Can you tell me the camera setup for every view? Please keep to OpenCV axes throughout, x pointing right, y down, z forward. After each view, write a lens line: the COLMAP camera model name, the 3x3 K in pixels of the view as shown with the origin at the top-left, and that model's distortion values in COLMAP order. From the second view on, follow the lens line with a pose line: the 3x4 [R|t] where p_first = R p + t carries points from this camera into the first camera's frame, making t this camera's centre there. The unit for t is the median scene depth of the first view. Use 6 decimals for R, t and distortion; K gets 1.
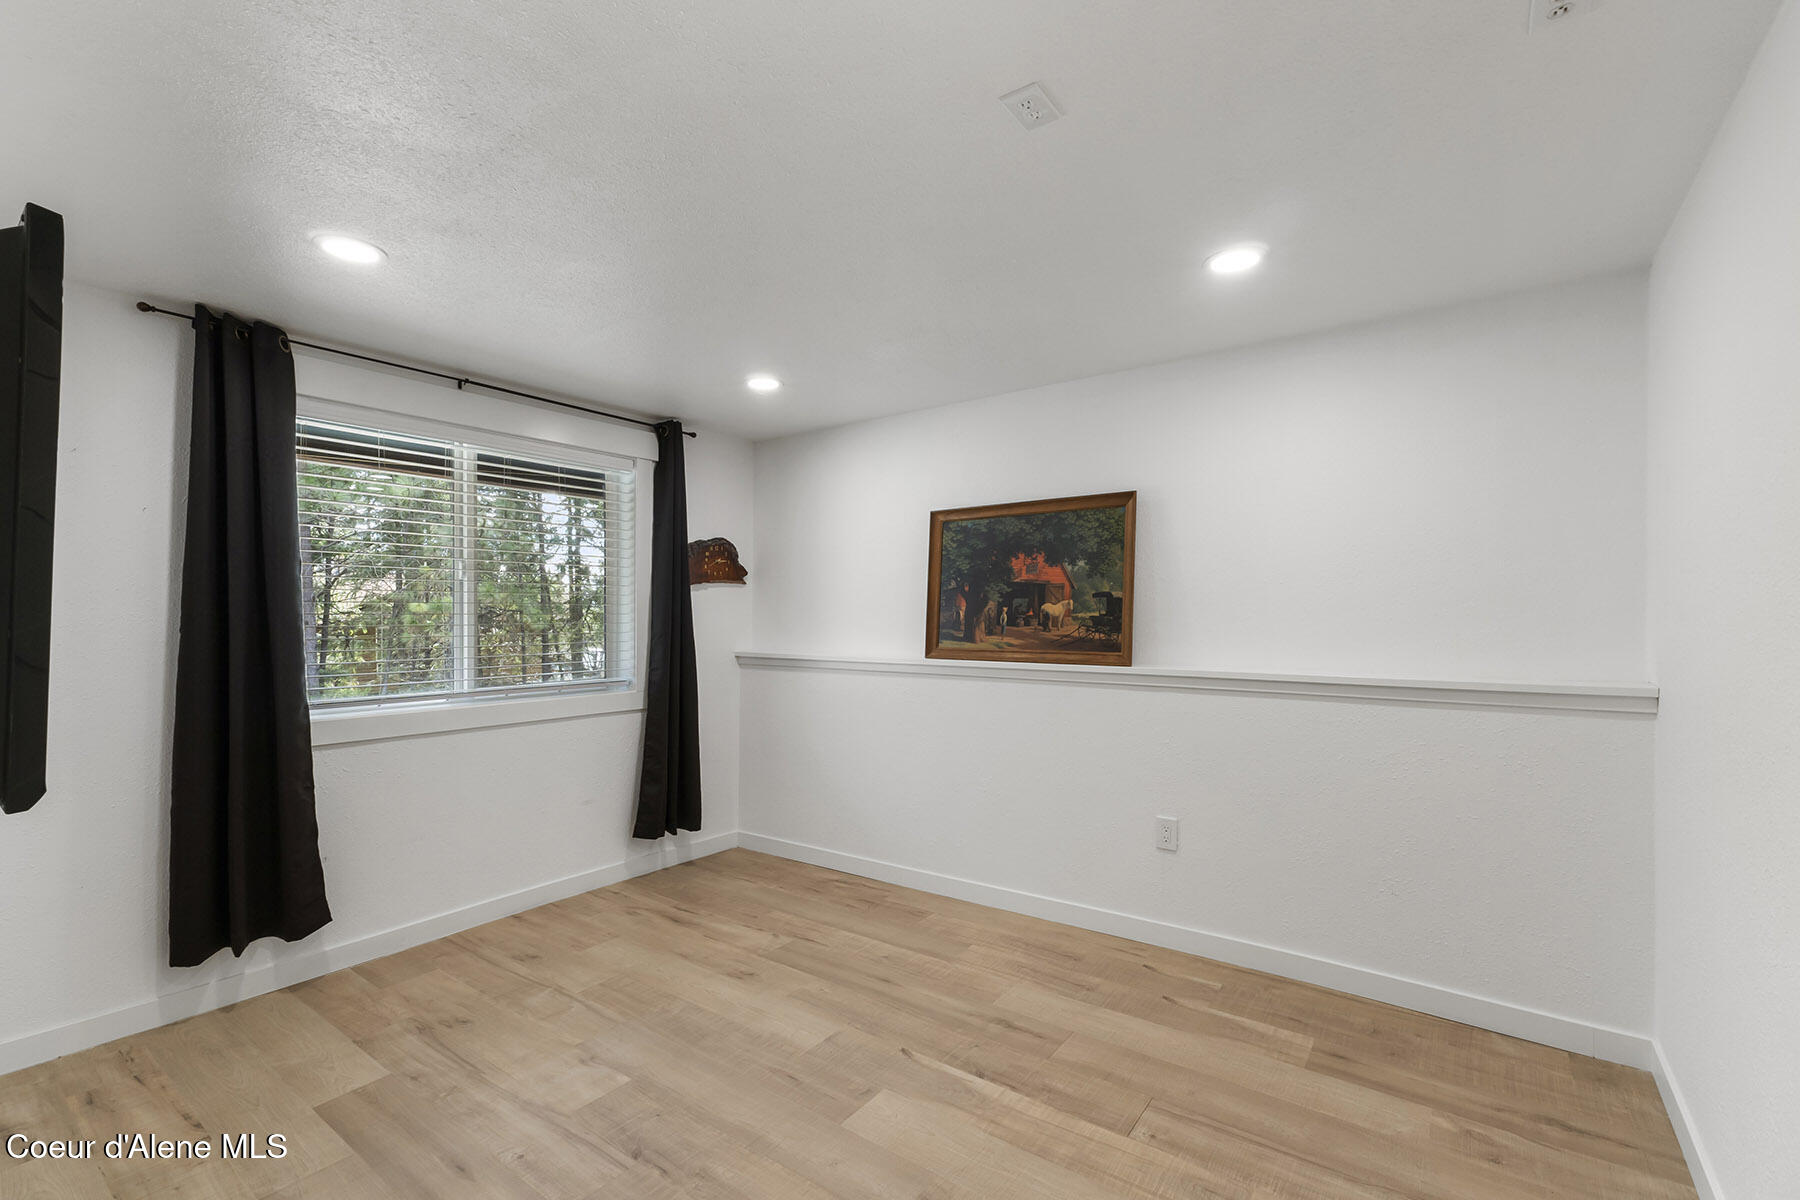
lens RADIAL K [[770.4, 0, 892.2], [0, 770.4, 614.7], [0, 0, 1]] dist [0.012967, 0.000486]
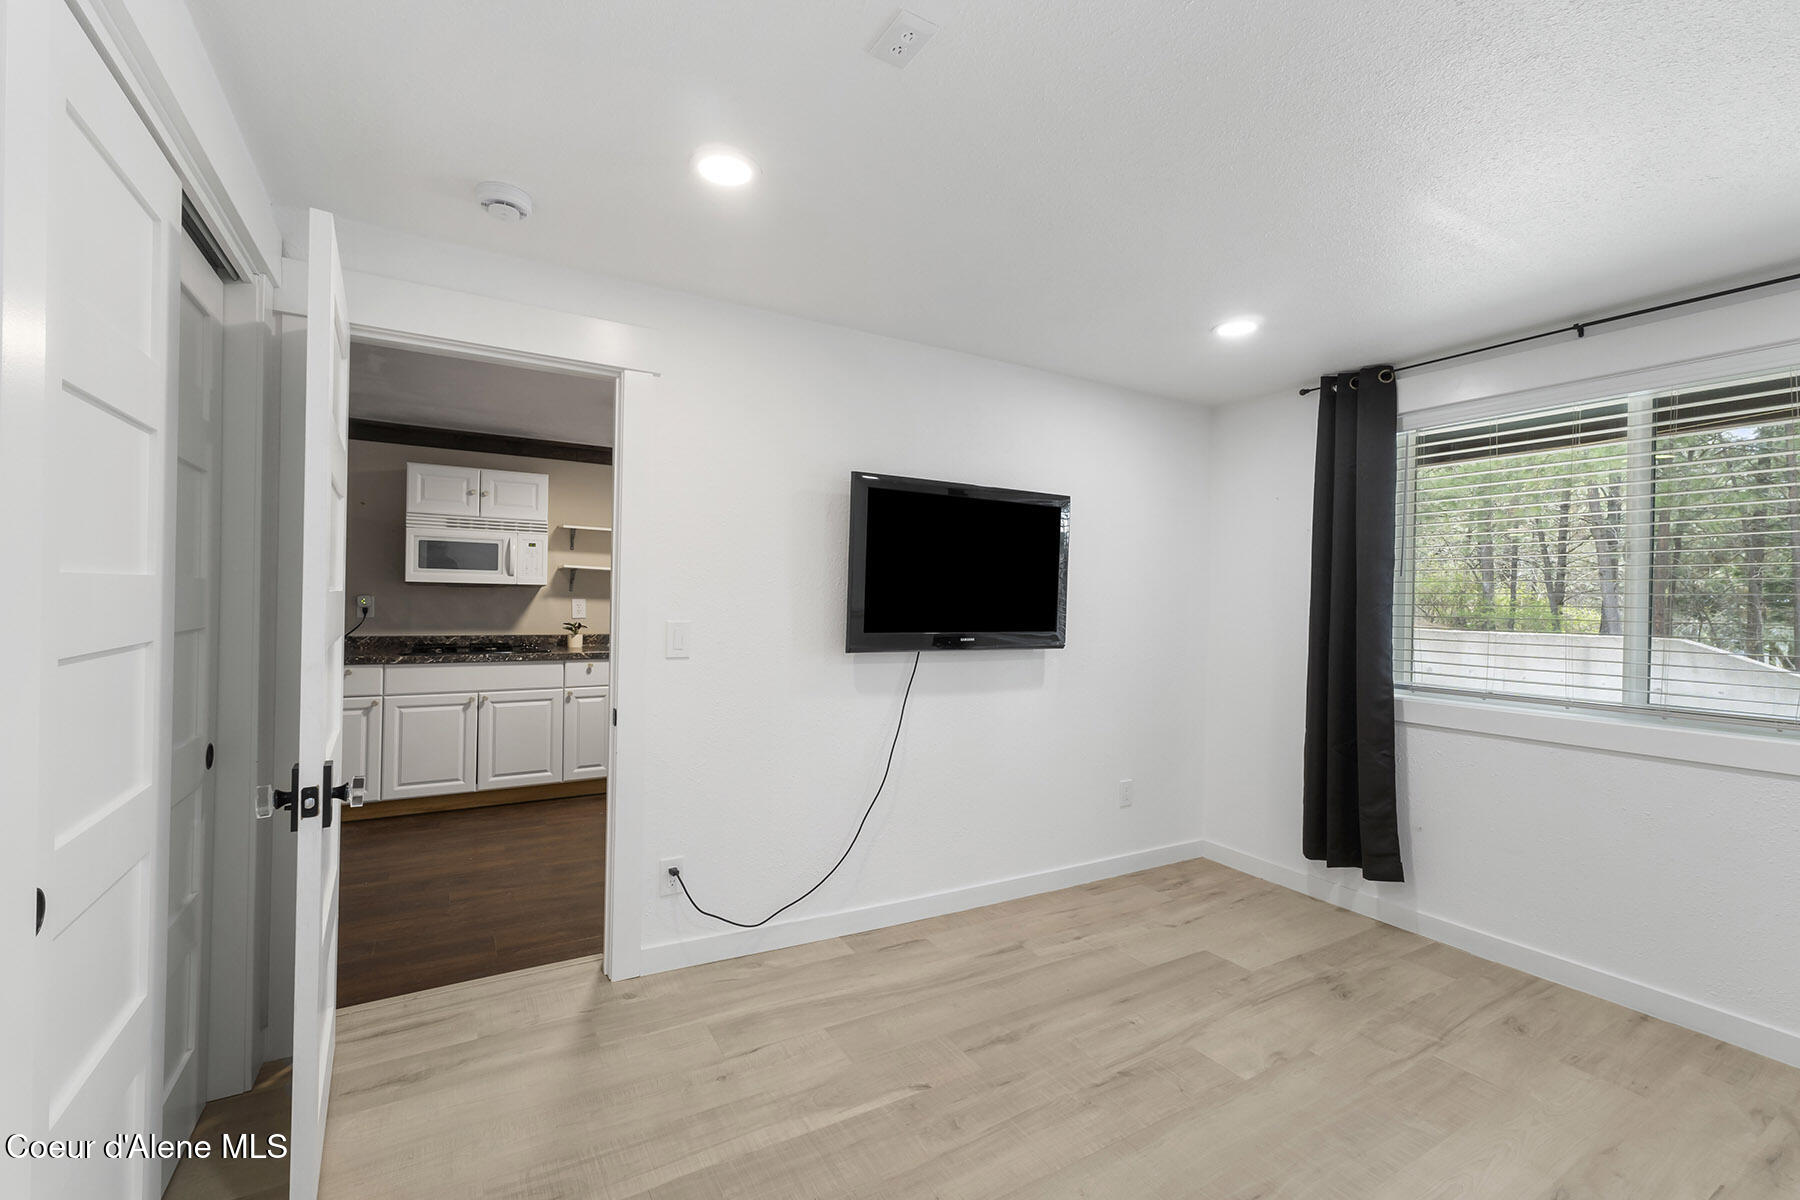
lens RADIAL K [[781.3, 0, 904.2], [0, 781.3, 595.5], [0, 0, 1]] dist [0.005783, -0.000102]
pose [[-0.379309, -0.010127, -0.925215, 0.614137], [-0.015269, 0.999872, -0.004684, 0.002555], [0.925144, 0.012350, -0.379415, 0.801770]]
